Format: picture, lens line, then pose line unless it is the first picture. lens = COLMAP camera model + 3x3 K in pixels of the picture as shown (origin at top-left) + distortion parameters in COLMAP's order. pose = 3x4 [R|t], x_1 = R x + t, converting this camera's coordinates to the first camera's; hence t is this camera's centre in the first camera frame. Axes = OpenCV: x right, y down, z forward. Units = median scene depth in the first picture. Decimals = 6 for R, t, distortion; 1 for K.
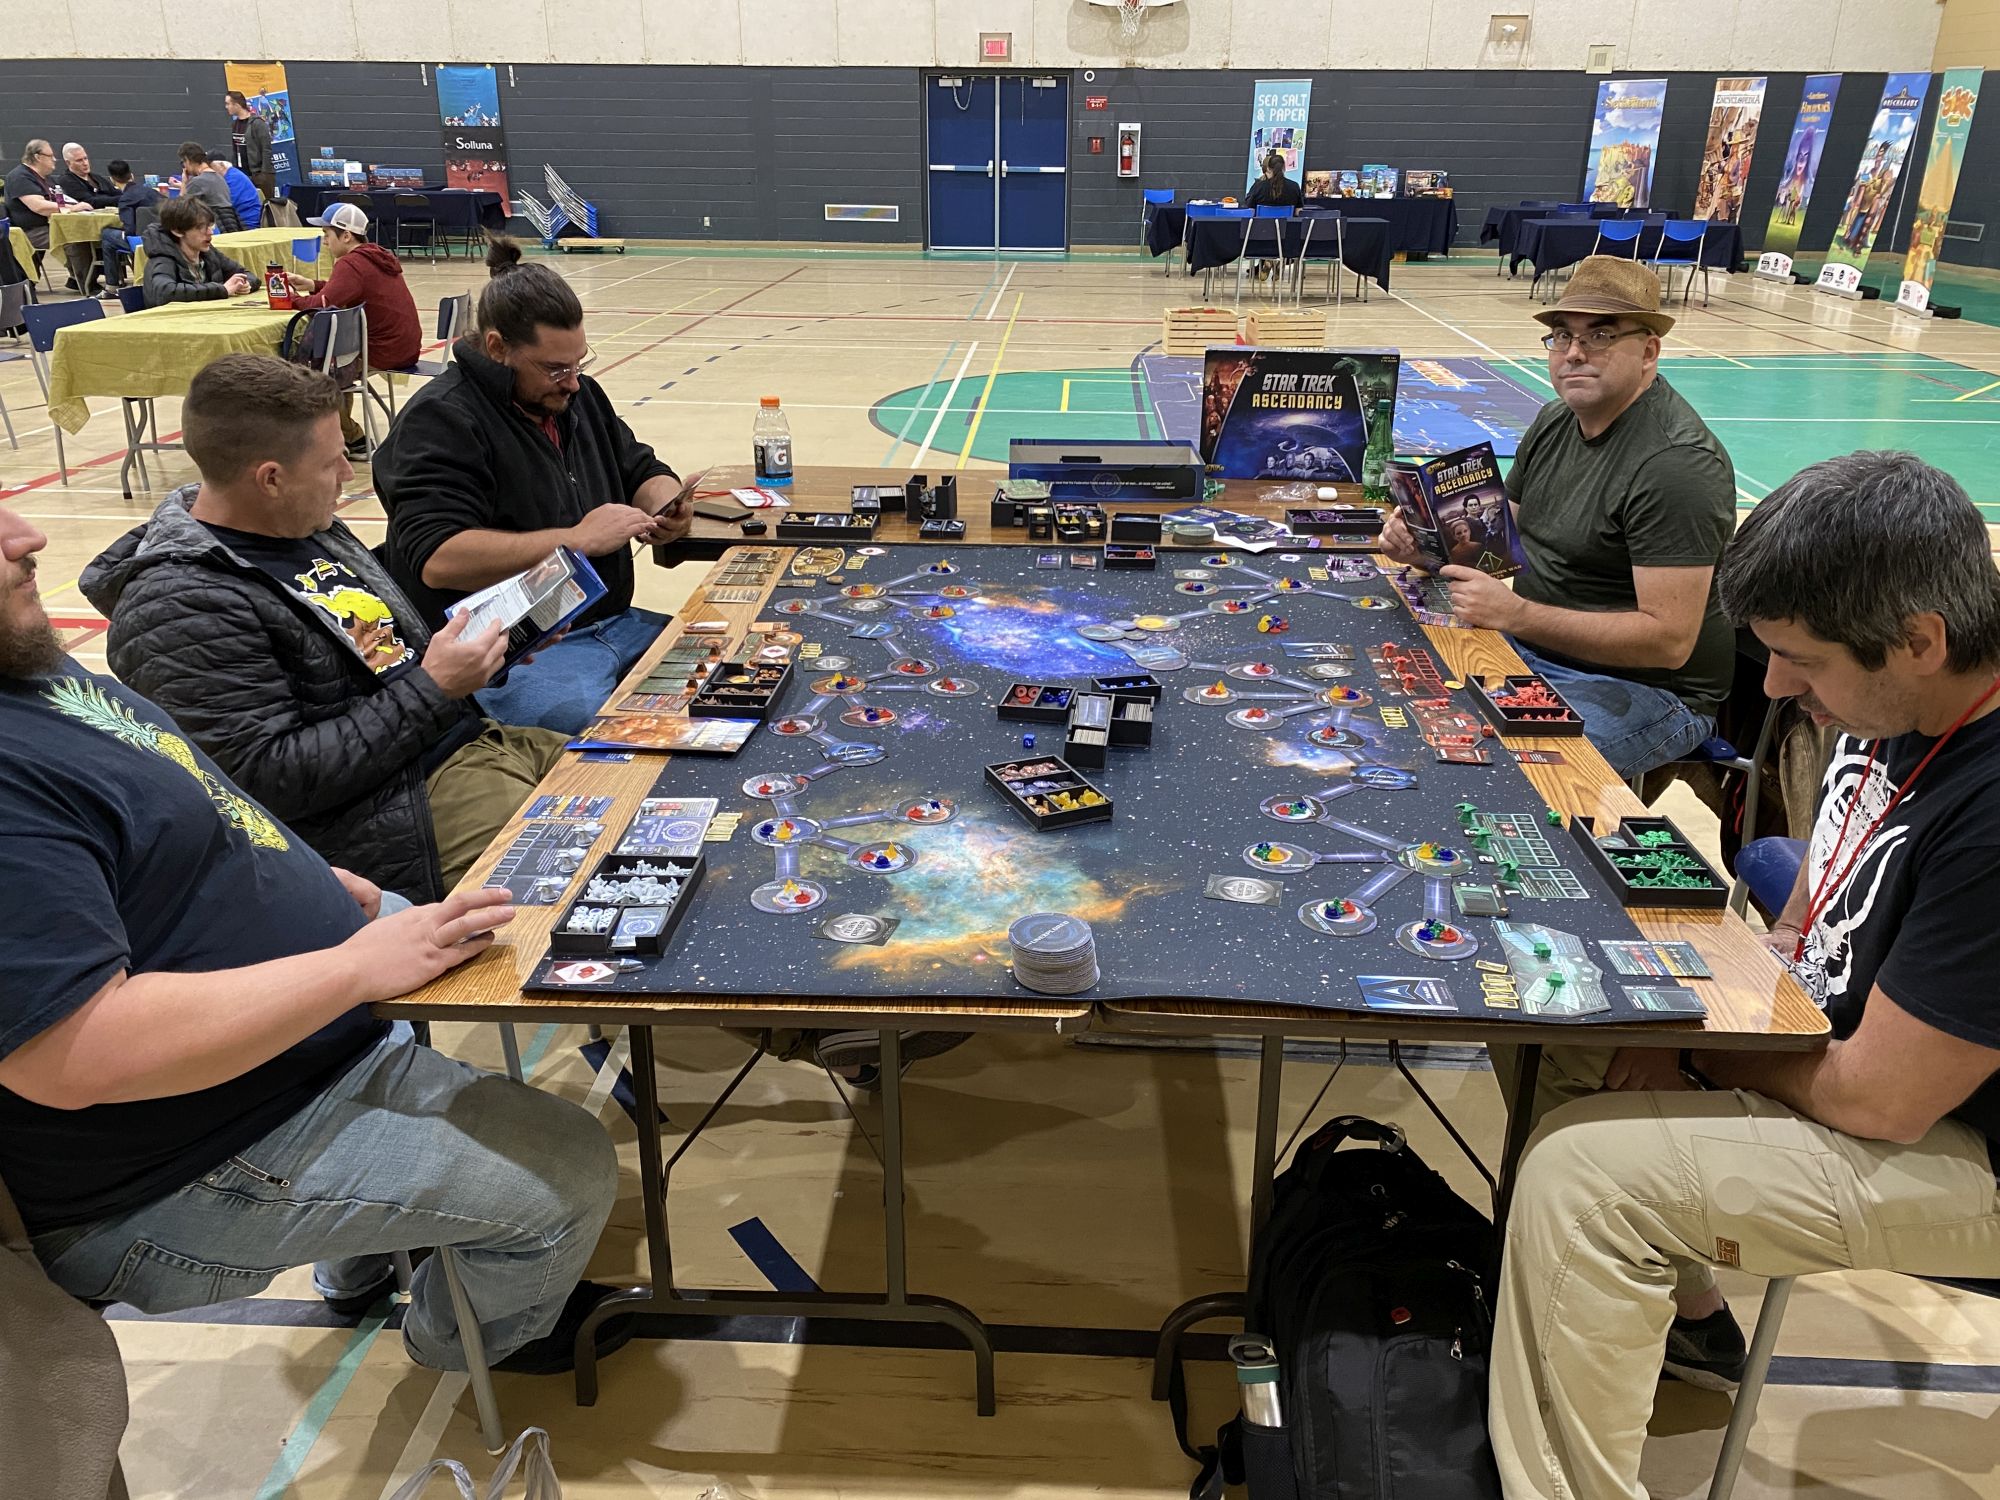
lens RADIAL K [[1542.2, 0, 999.6], [0, 1542.2, 751.7], [0, 0, 1]] dist [0.006393, -0.008457]
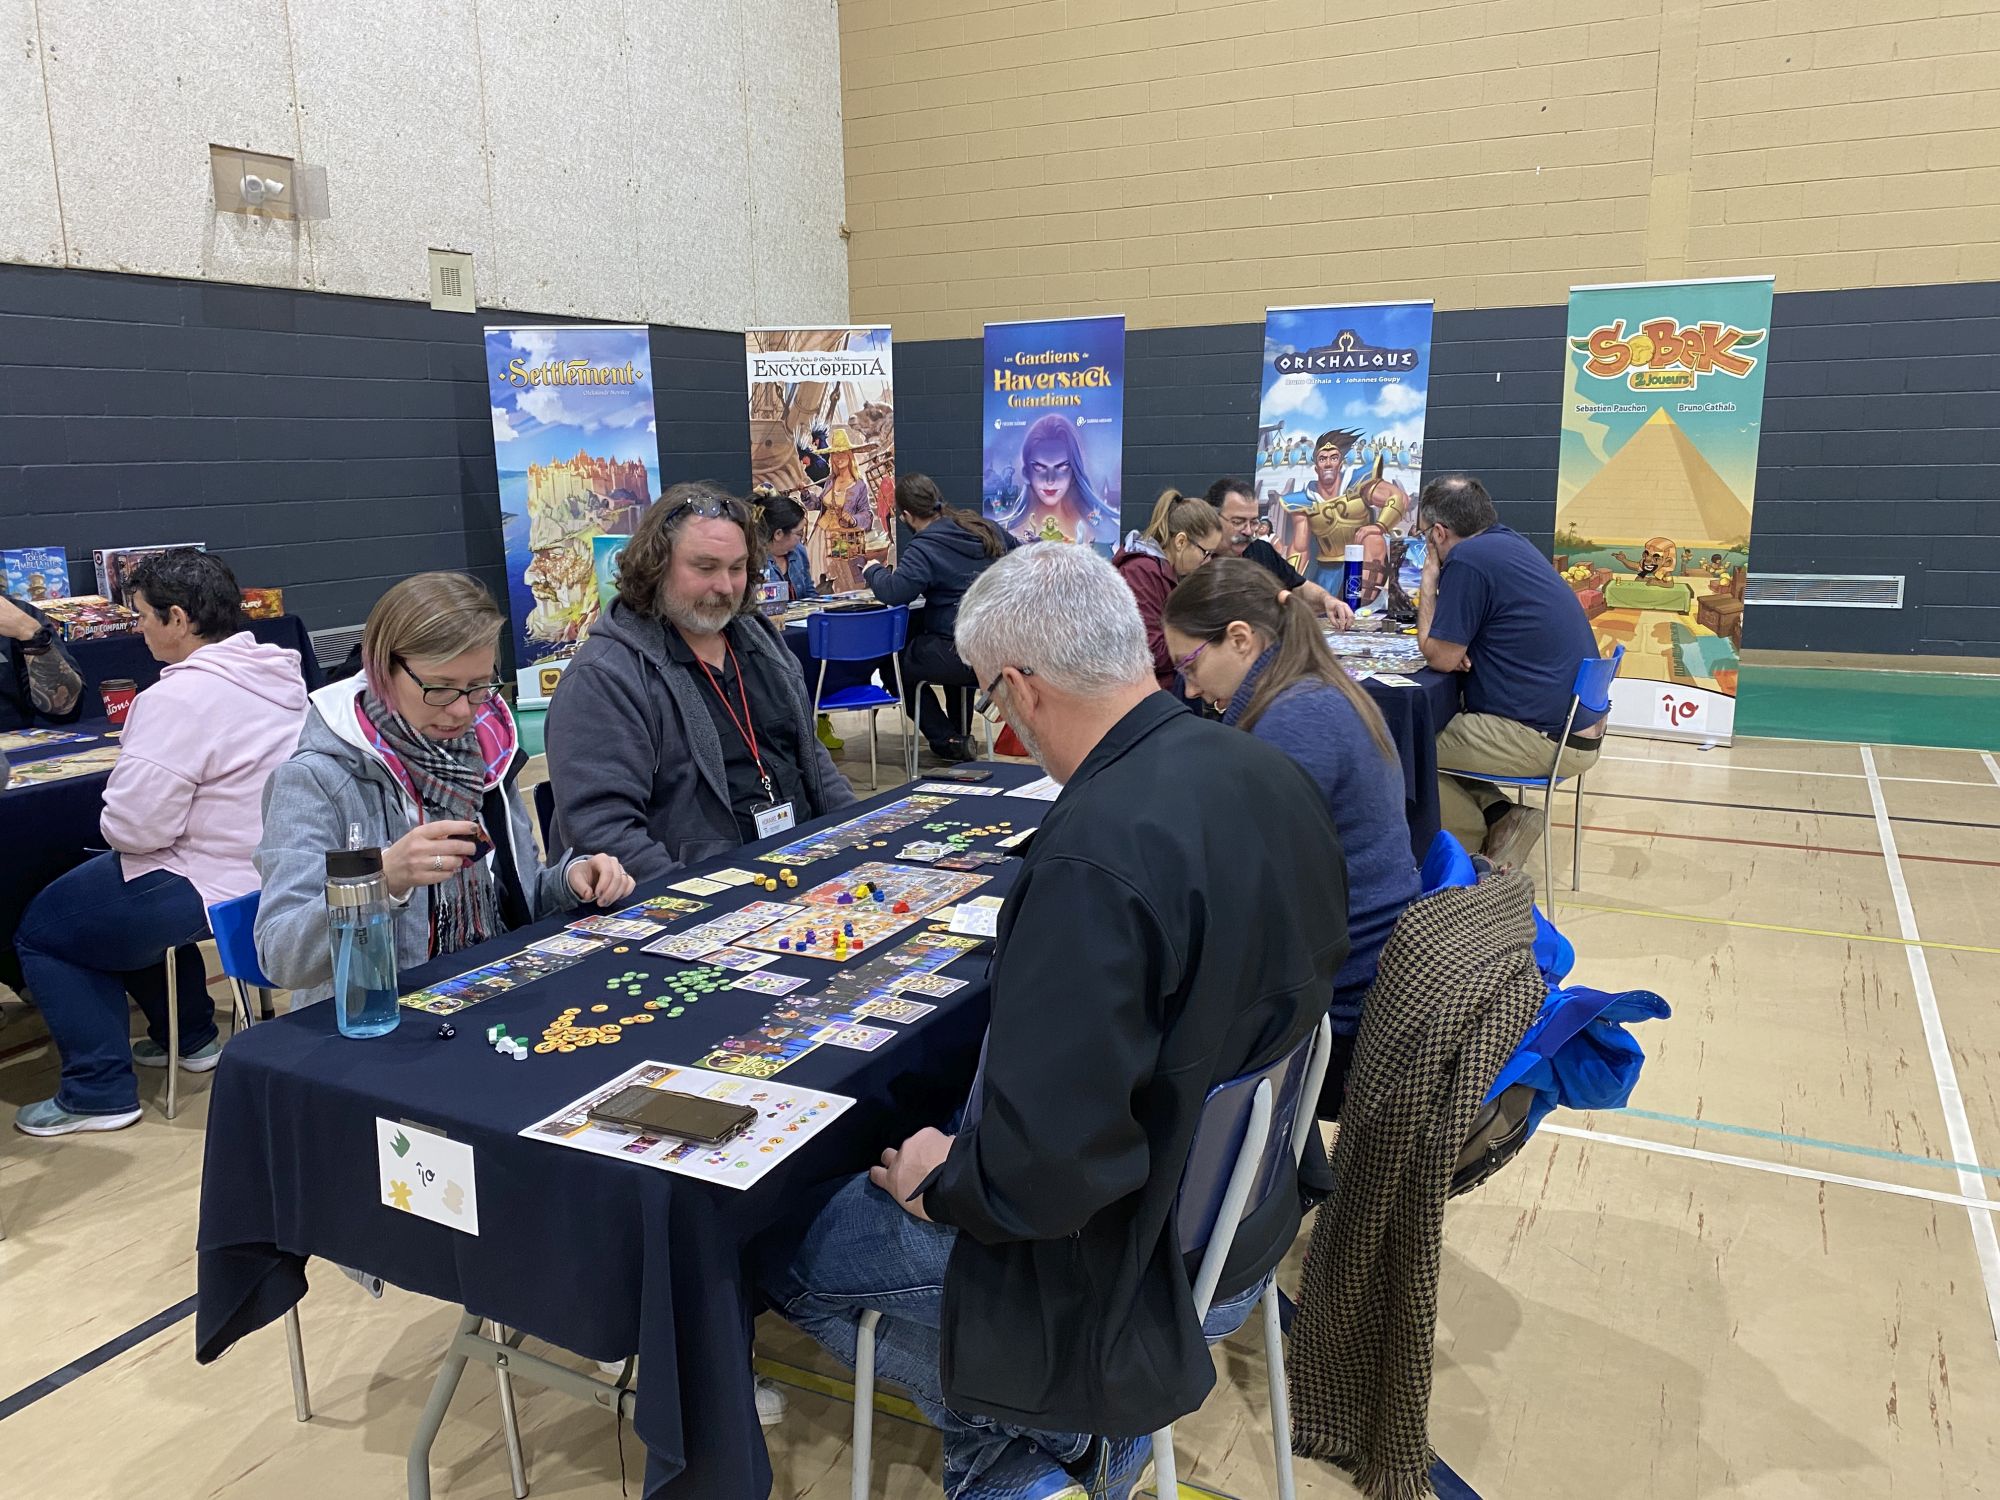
lens RADIAL K [[1542.2, 0, 997.0], [0, 1542.2, 752.8], [0, 0, 1]] dist [0.006393, -0.008457]
pose [[0.407167, -0.178149, 0.895811, 0.032203], [0.360253, 0.932602, 0.021722, -0.281878], [-0.839305, 0.313875, 0.443904, 0.731154]]
